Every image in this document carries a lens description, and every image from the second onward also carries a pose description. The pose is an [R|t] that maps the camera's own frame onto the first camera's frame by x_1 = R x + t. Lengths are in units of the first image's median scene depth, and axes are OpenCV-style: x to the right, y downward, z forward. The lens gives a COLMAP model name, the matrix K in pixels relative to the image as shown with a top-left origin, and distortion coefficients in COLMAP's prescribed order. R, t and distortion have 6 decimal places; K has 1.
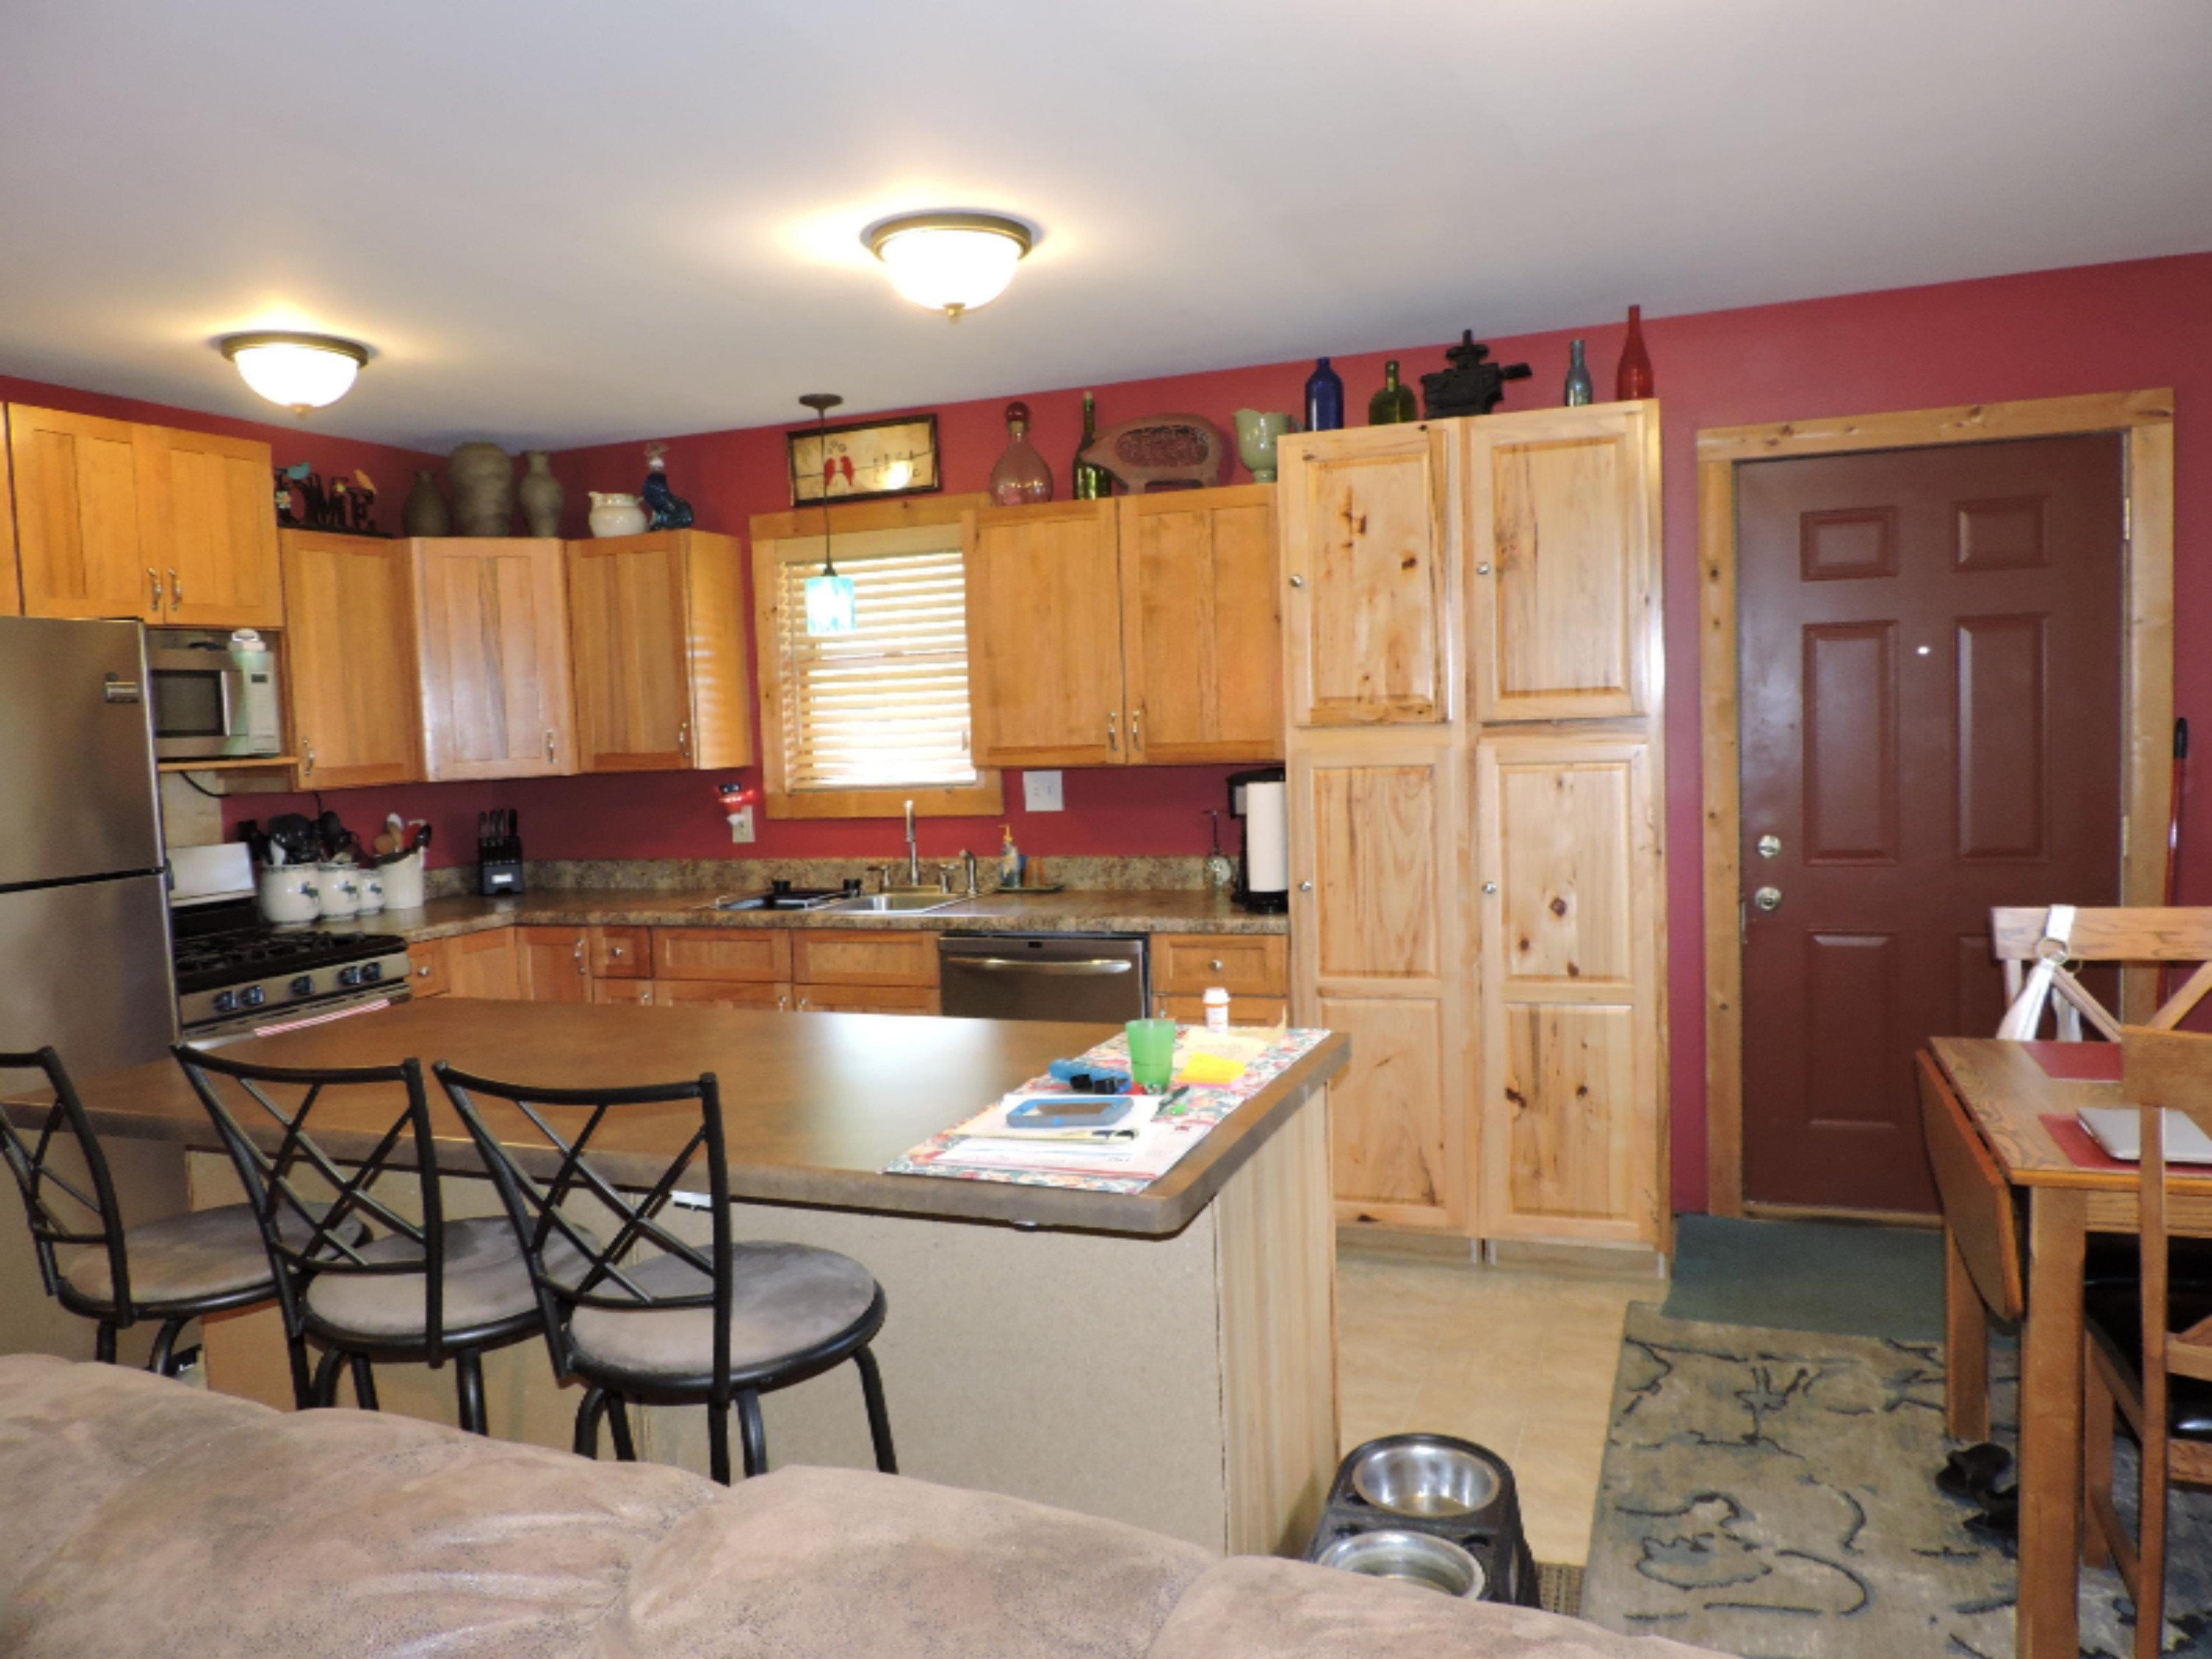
lens RADIAL K [[1575.9, 0, 1102.3], [0, 1575.9, 832.2], [0, 0, 1]] dist [-0.017349, 0.005203]
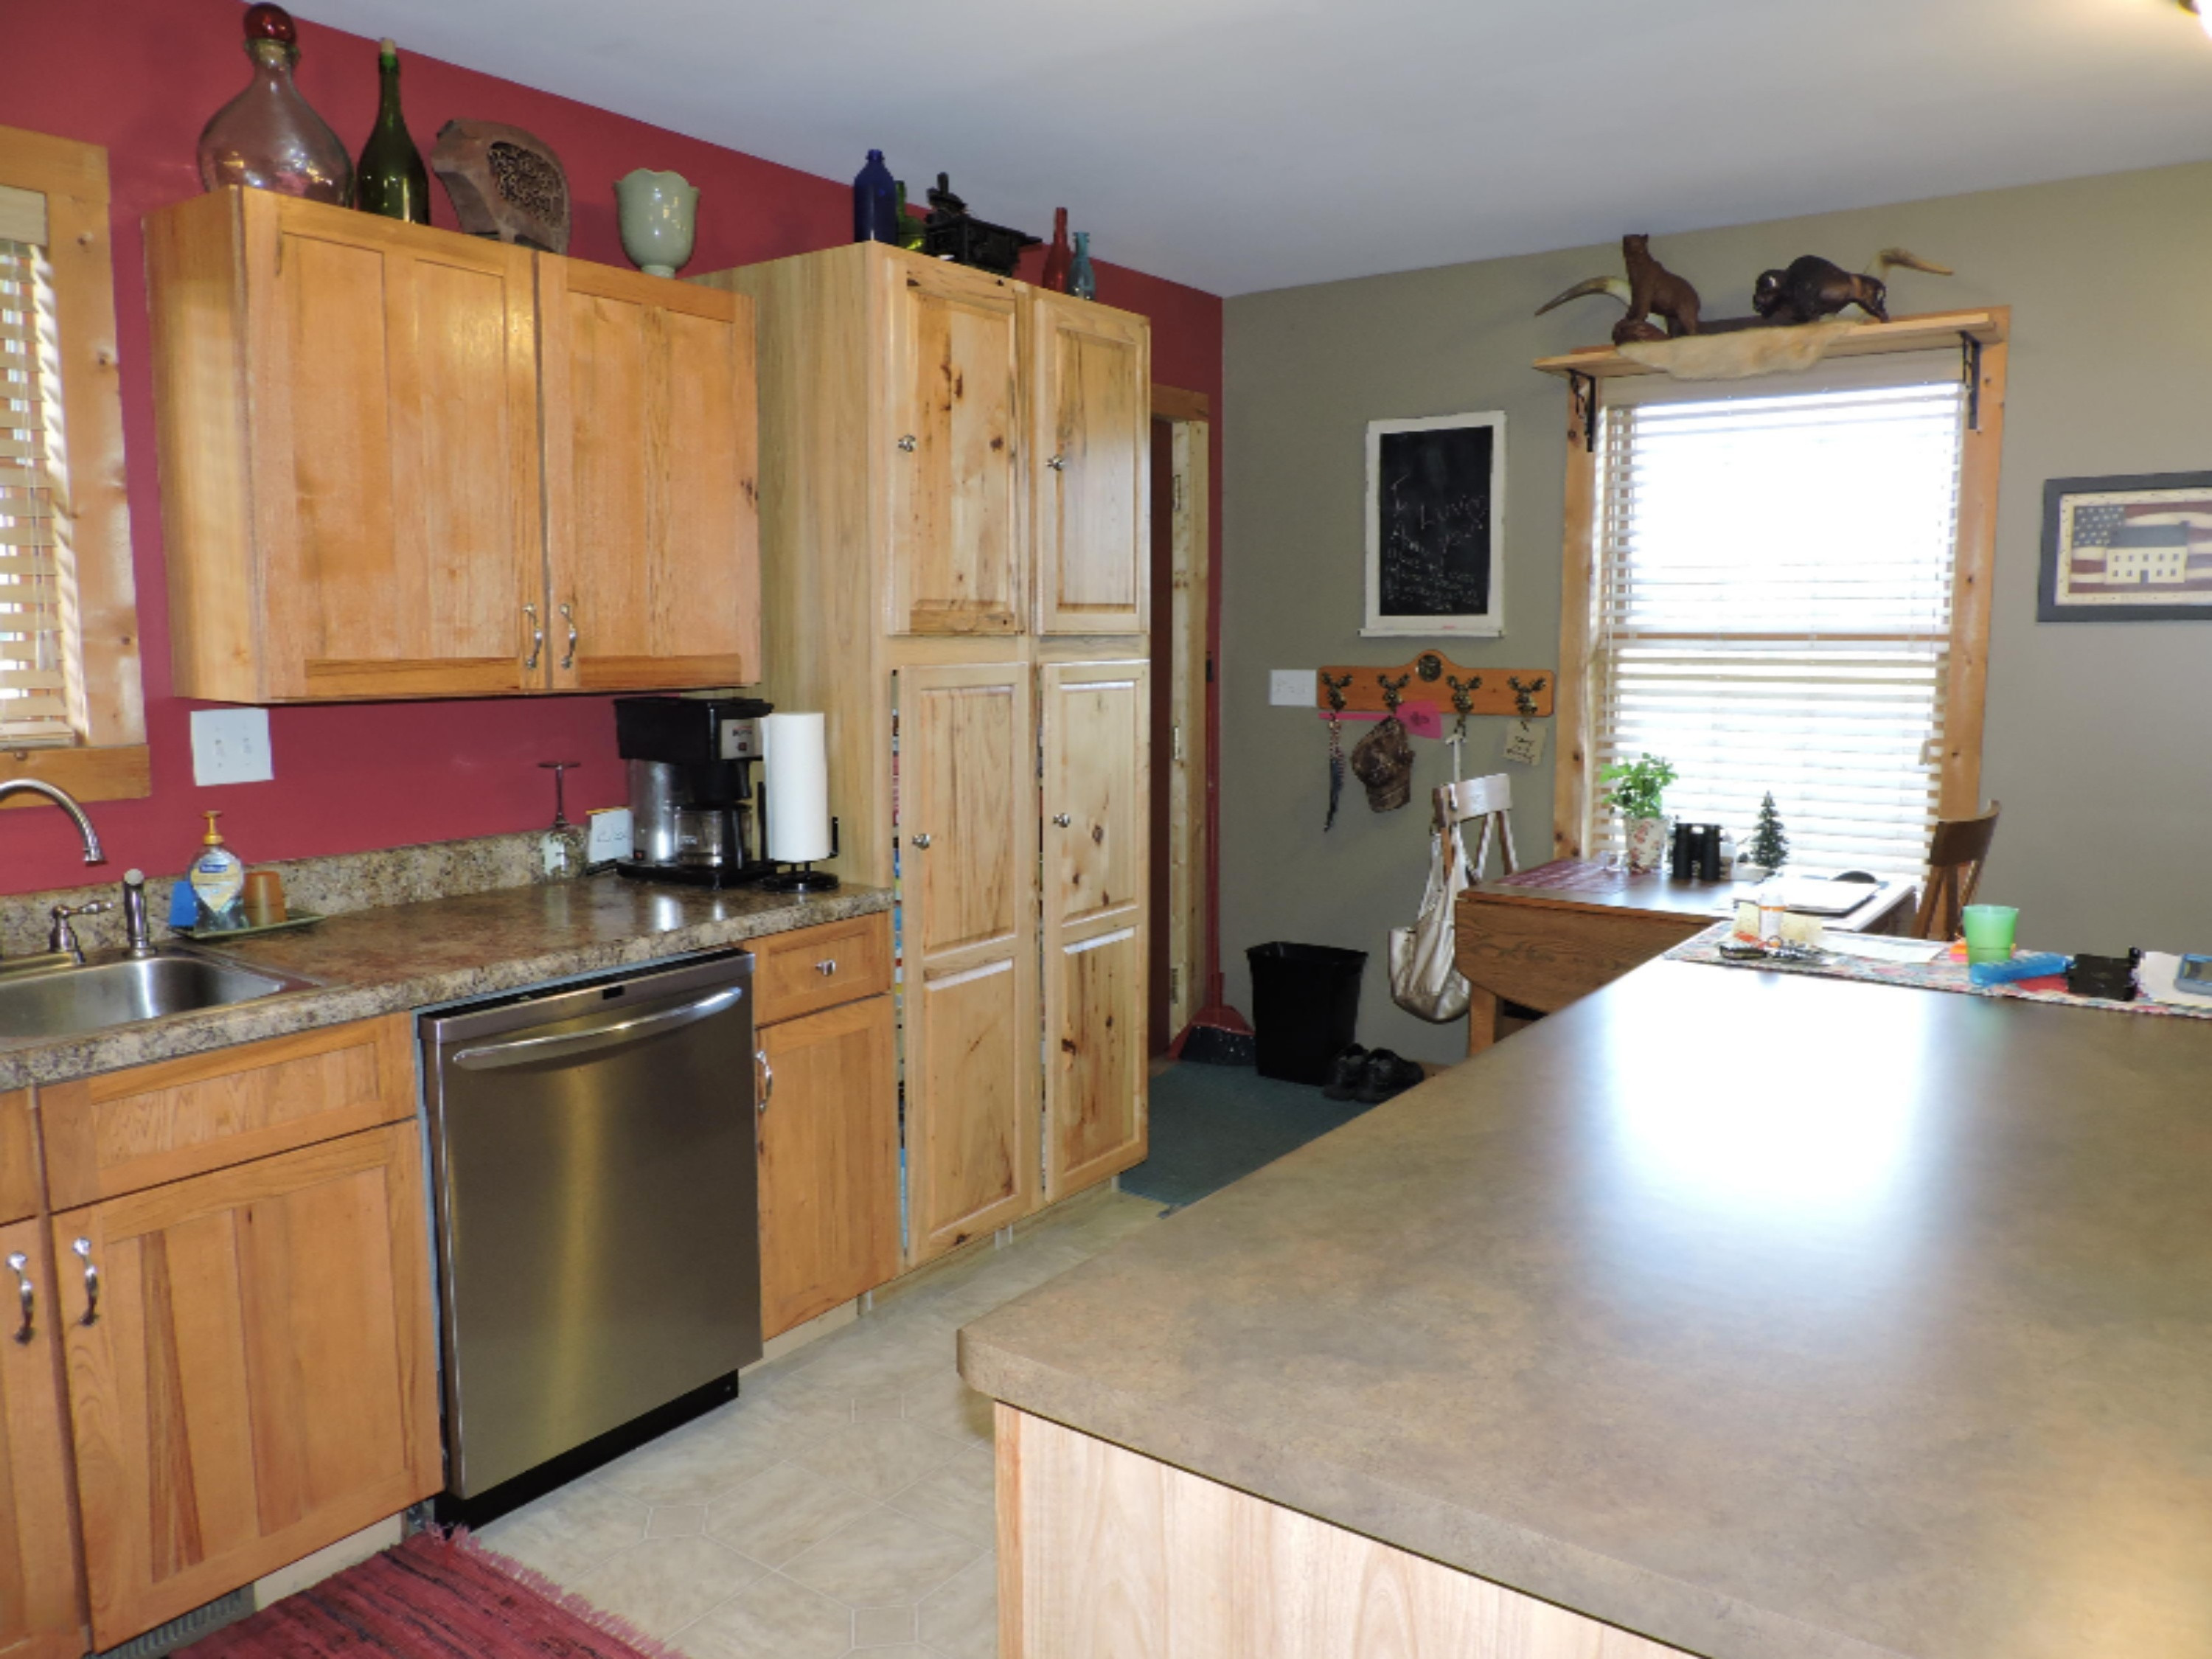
lens RADIAL K [[1575.9, 0, 1093.5], [0, 1575.9, 834.6], [0, 0, 1]] dist [-0.017349, 0.005203]
pose [[0.265938, -0.084952, 0.960240, -0.565031], [0.063616, 0.995485, 0.070451, -0.017822], [-0.961889, 0.042351, 0.270142, 0.674780]]
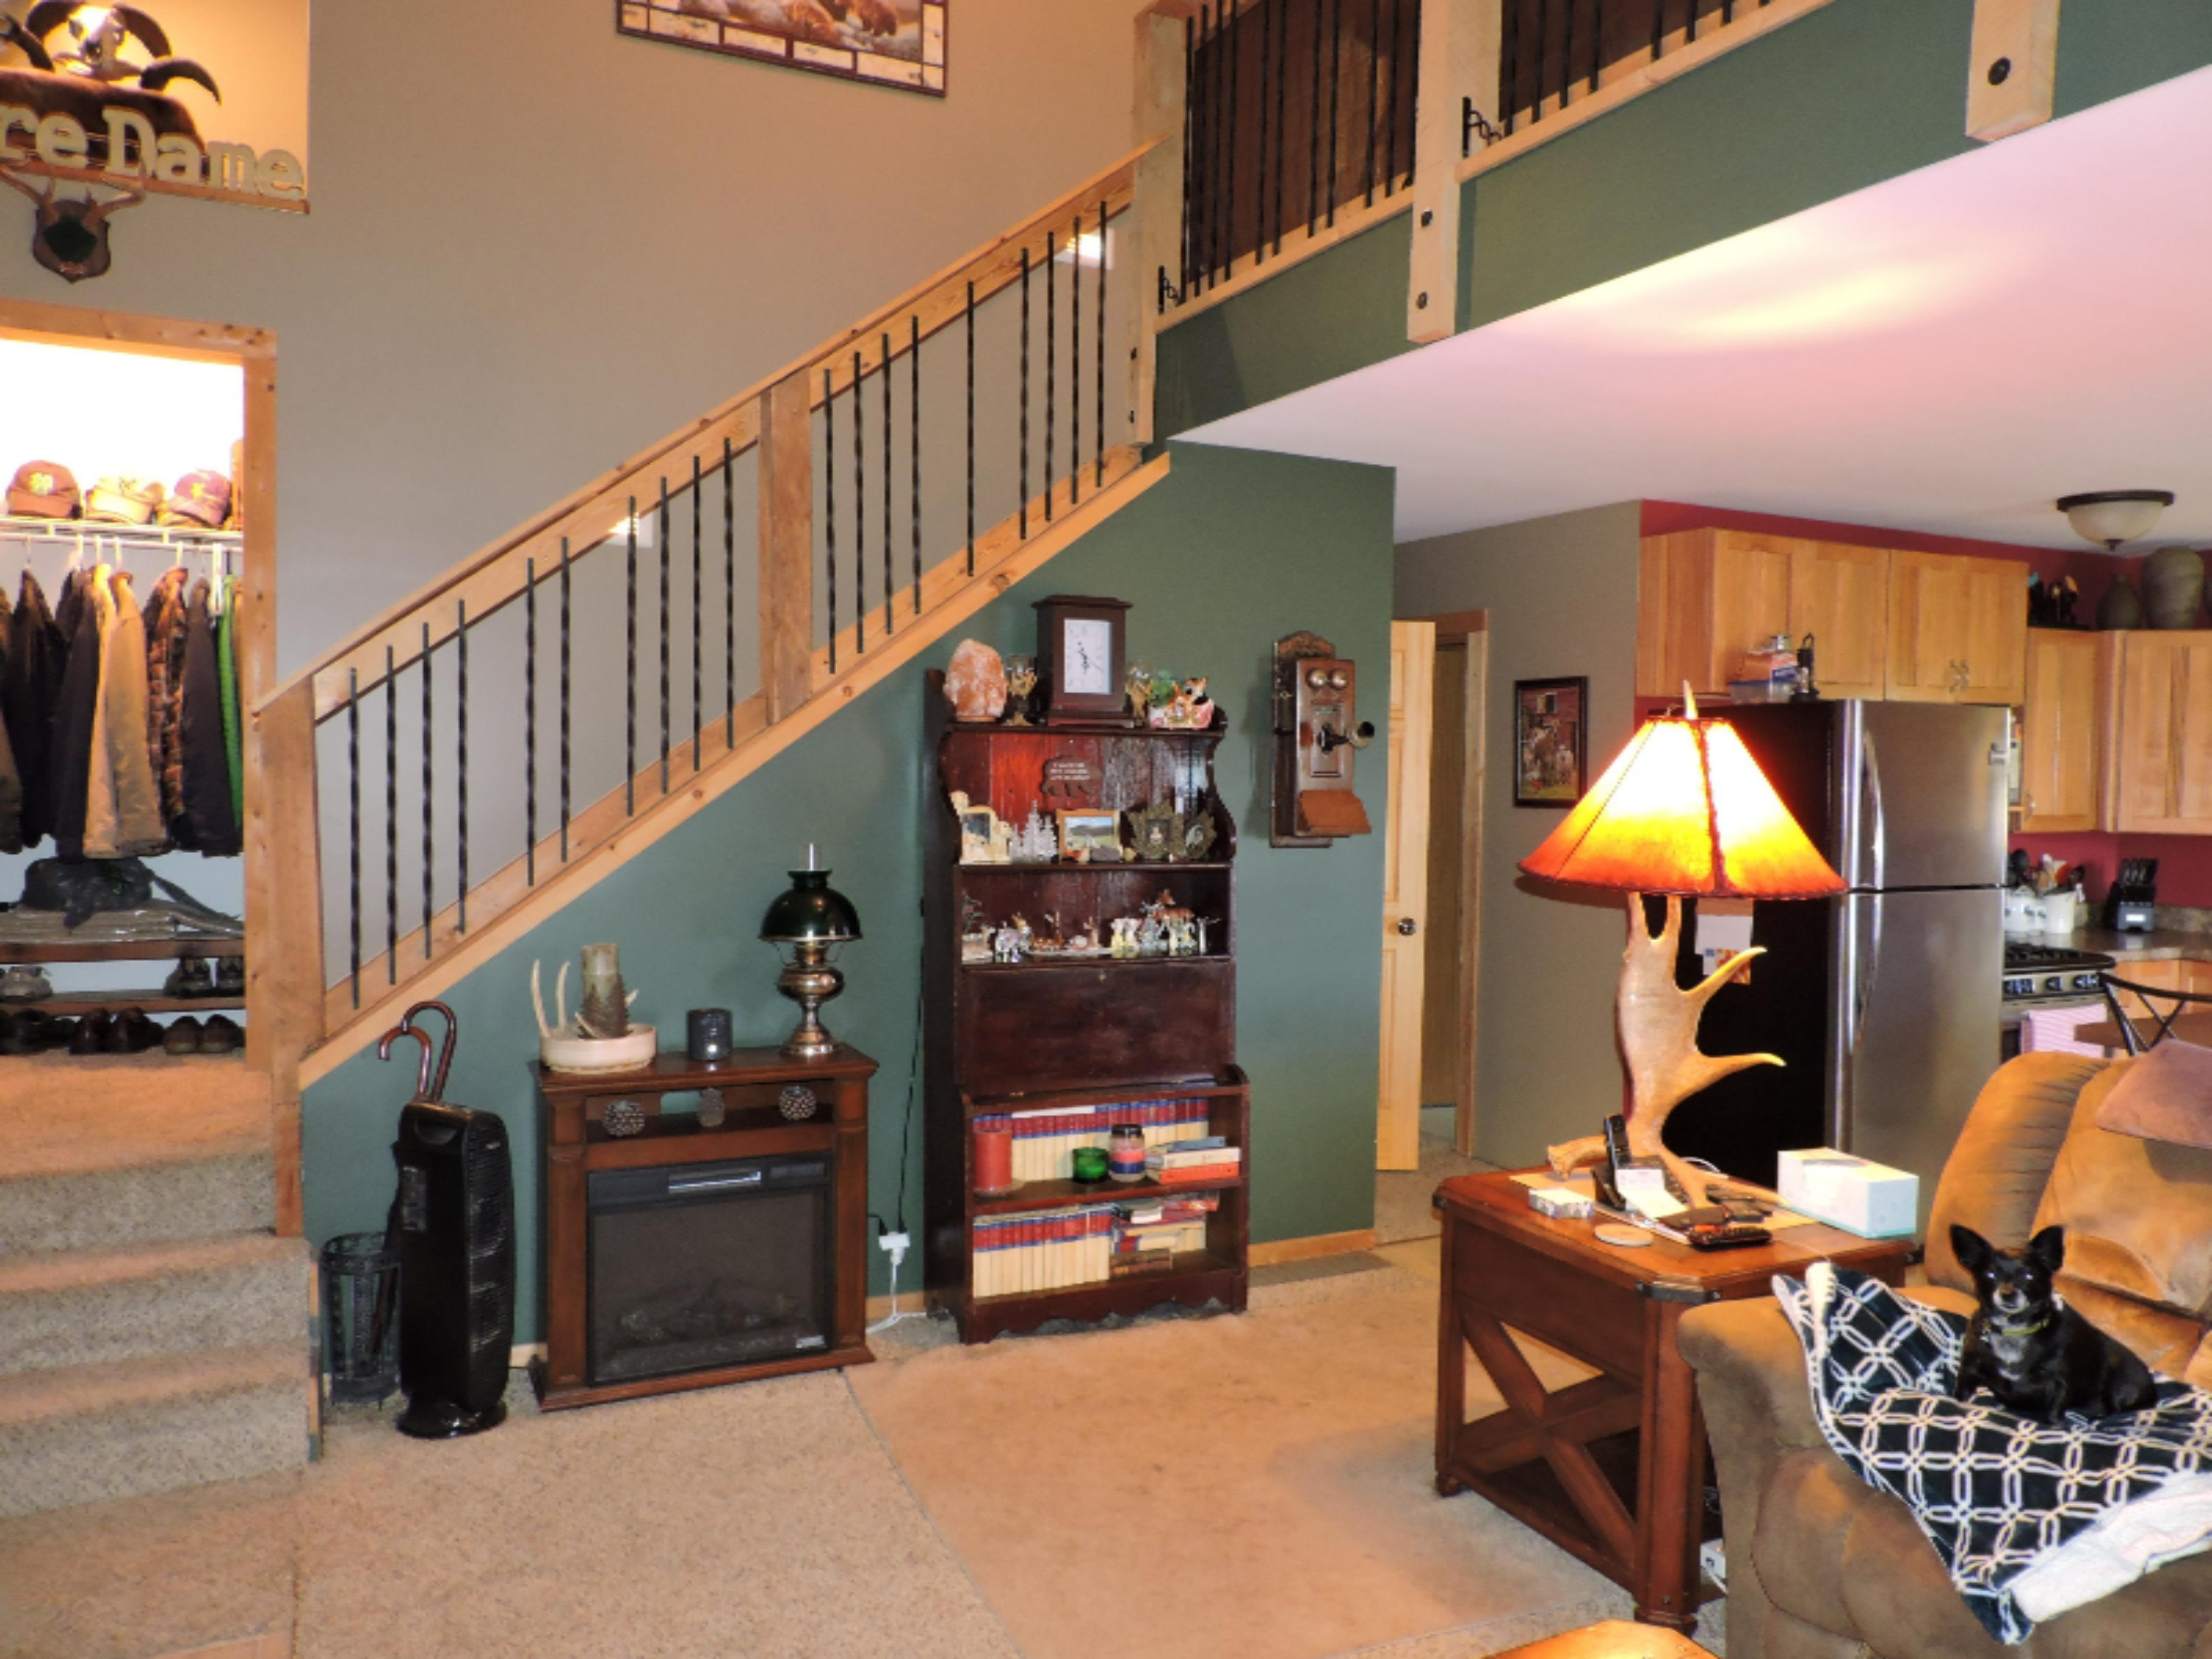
lens RADIAL K [[1575.9, 0, 1138.5], [0, 1575.9, 834.2], [0, 0, 1]] dist [-0.017349, 0.005203]
pose [[0.745857, 0.080296, -0.661249, -0.222690], [-0.093364, 0.995510, 0.015576, 0.024464], [0.659531, 0.050120, 0.750005, -0.466486]]
